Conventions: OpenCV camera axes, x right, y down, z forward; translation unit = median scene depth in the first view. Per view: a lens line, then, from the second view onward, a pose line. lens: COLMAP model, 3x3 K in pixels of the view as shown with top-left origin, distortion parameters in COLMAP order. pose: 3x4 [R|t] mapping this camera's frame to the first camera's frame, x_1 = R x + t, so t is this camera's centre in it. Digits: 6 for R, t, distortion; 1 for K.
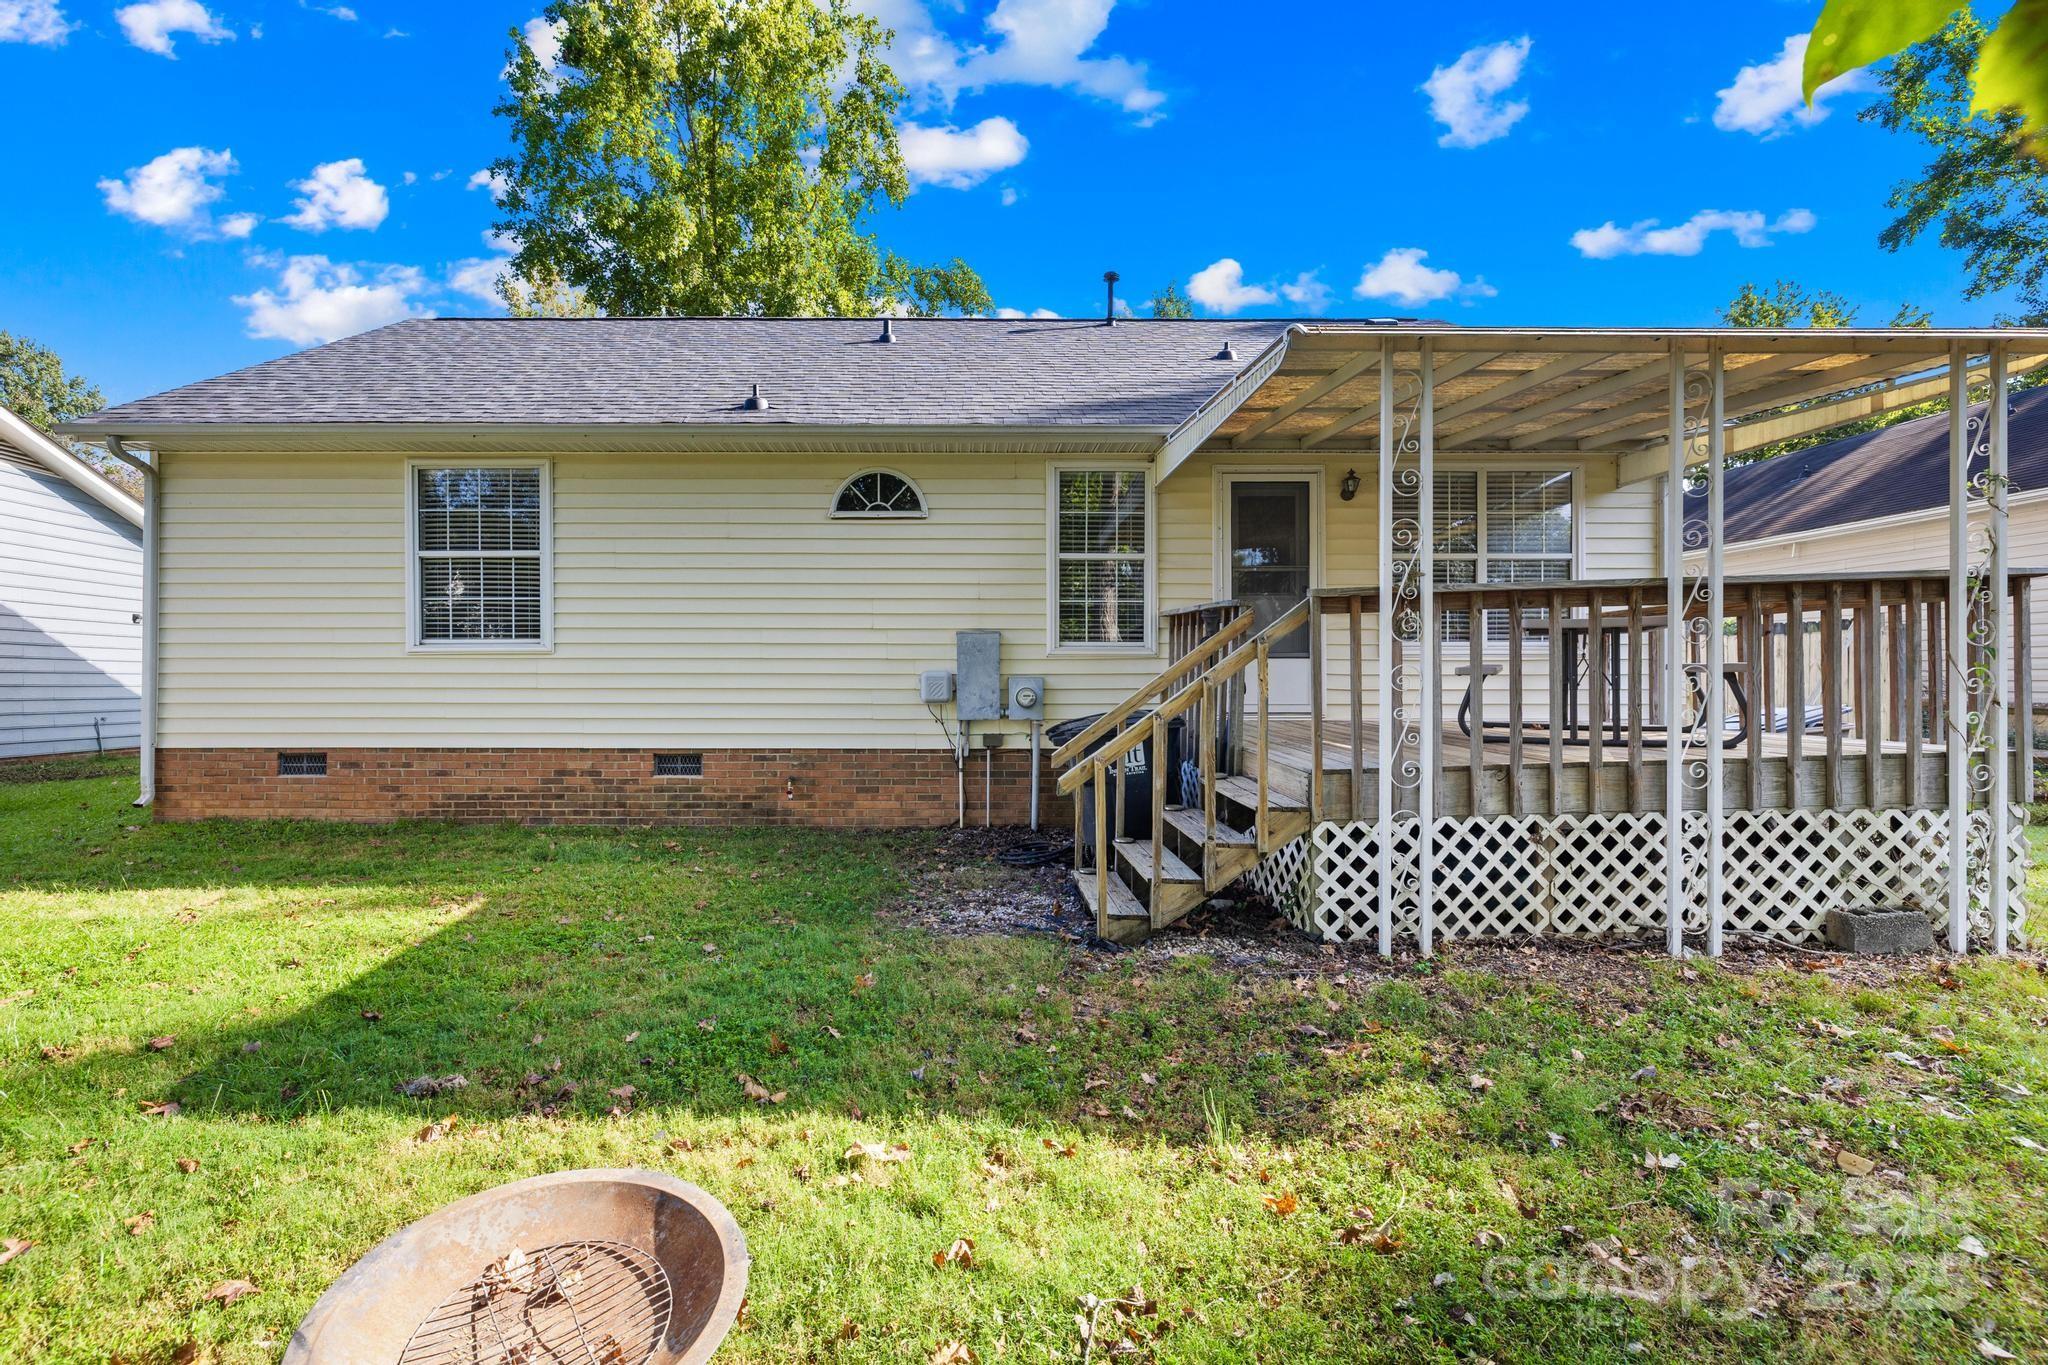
lens RADIAL K [[922.6, 0, 1024.0], [0, 922.6, 682.5], [0, 0, 1]] dist [0.001242, 0.000318]
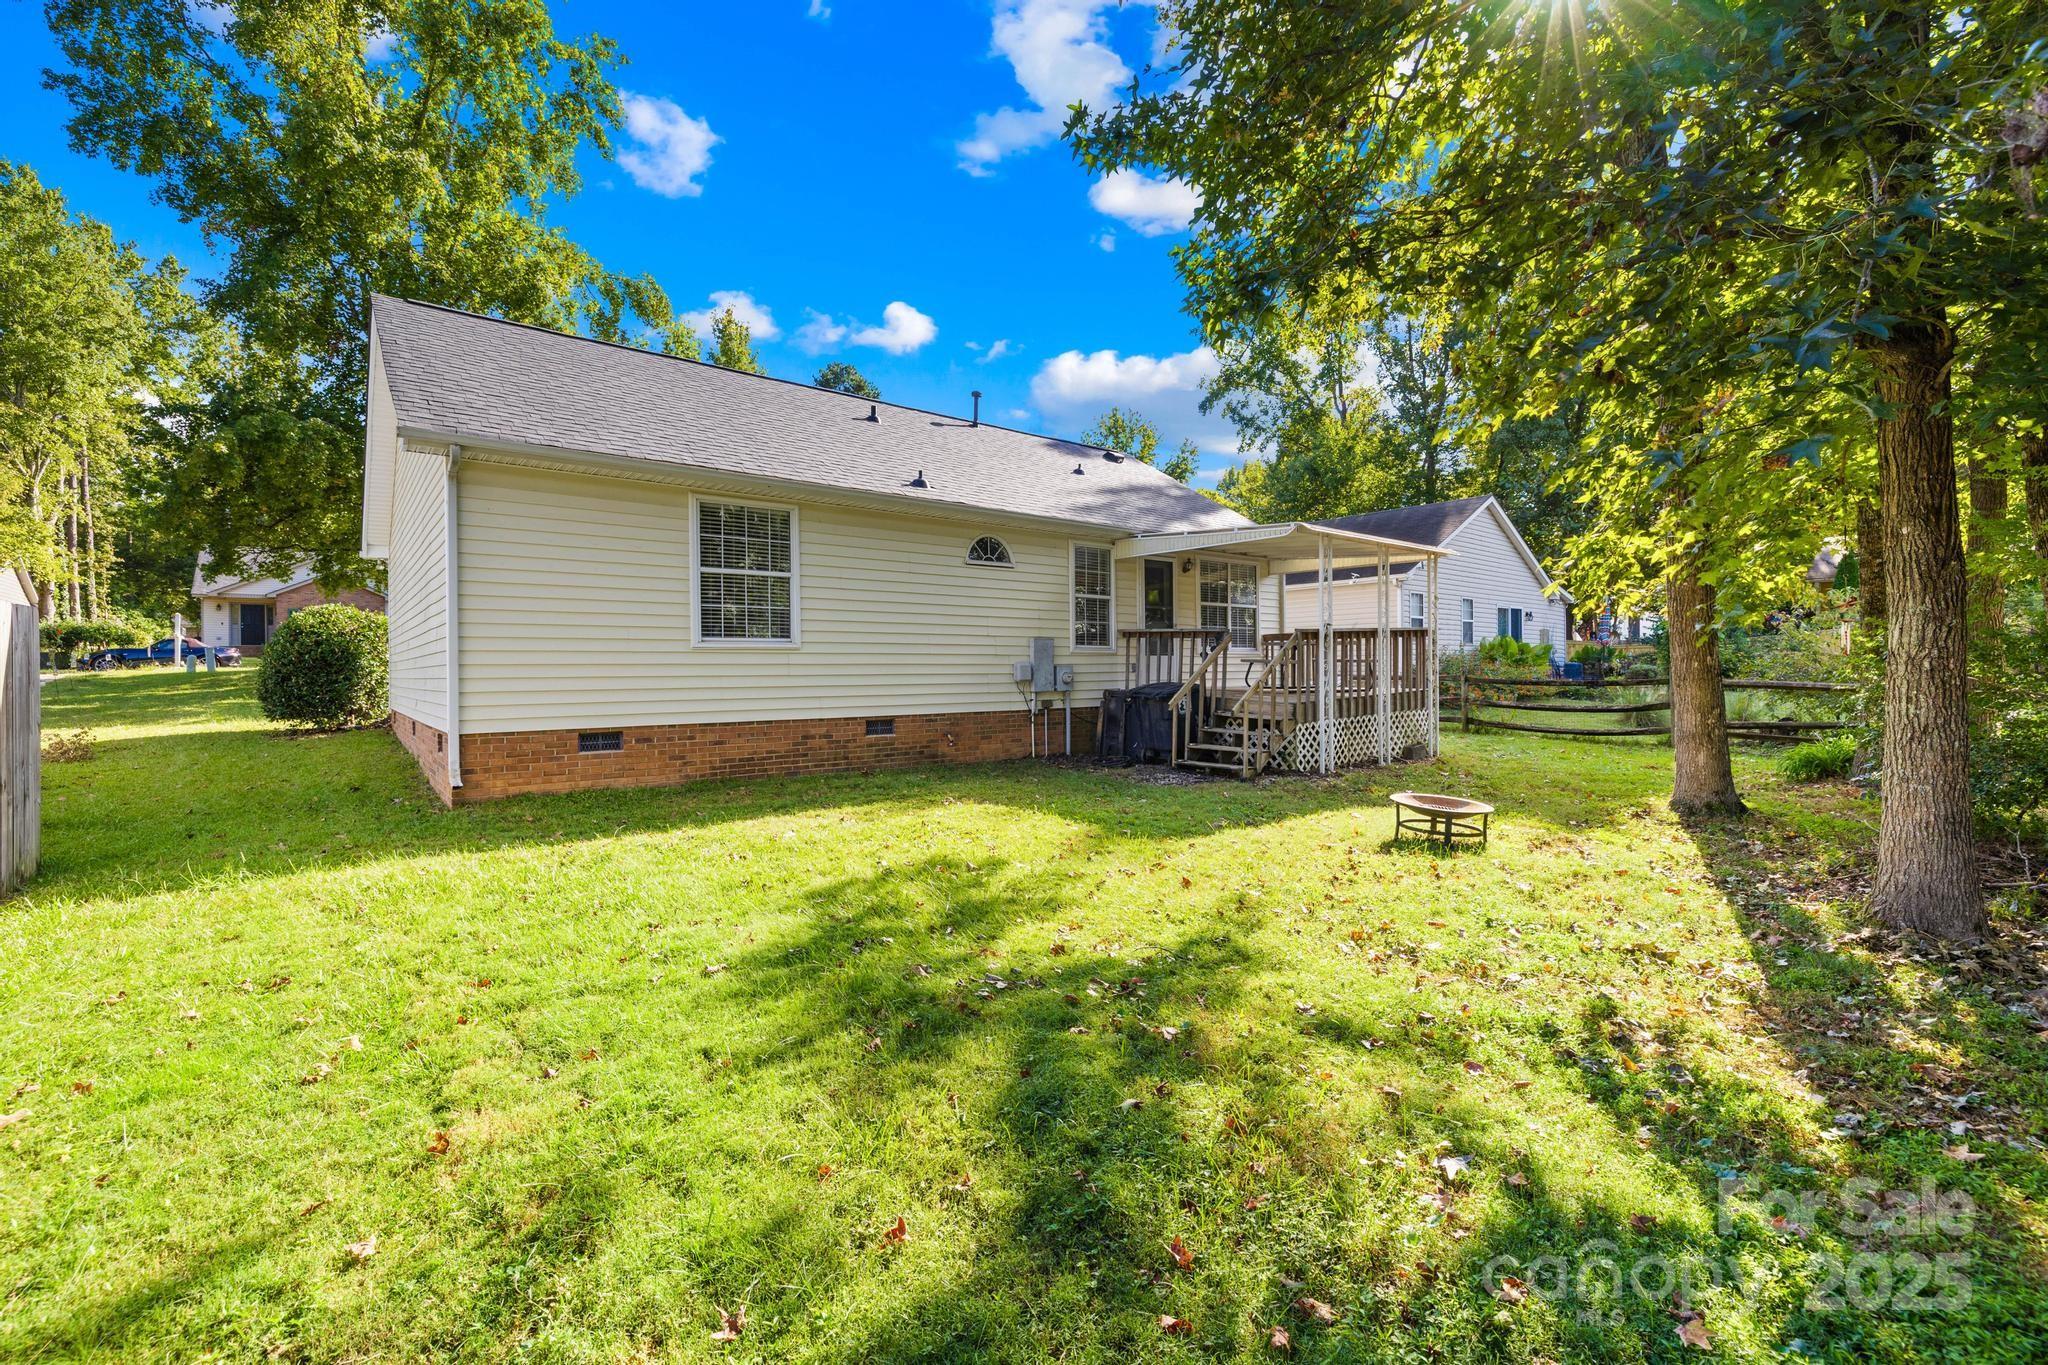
lens RADIAL K [[934.2, 0, 1024.0], [0, 934.2, 682.5], [0, 0, 1]] dist [0.040330, 0.000164]
pose [[0.760162, -0.014179, 0.649579, -1.154148], [0.009369, 0.999897, 0.010861, 0.005175], [-0.649666, -0.002170, 0.760217, -0.258635]]
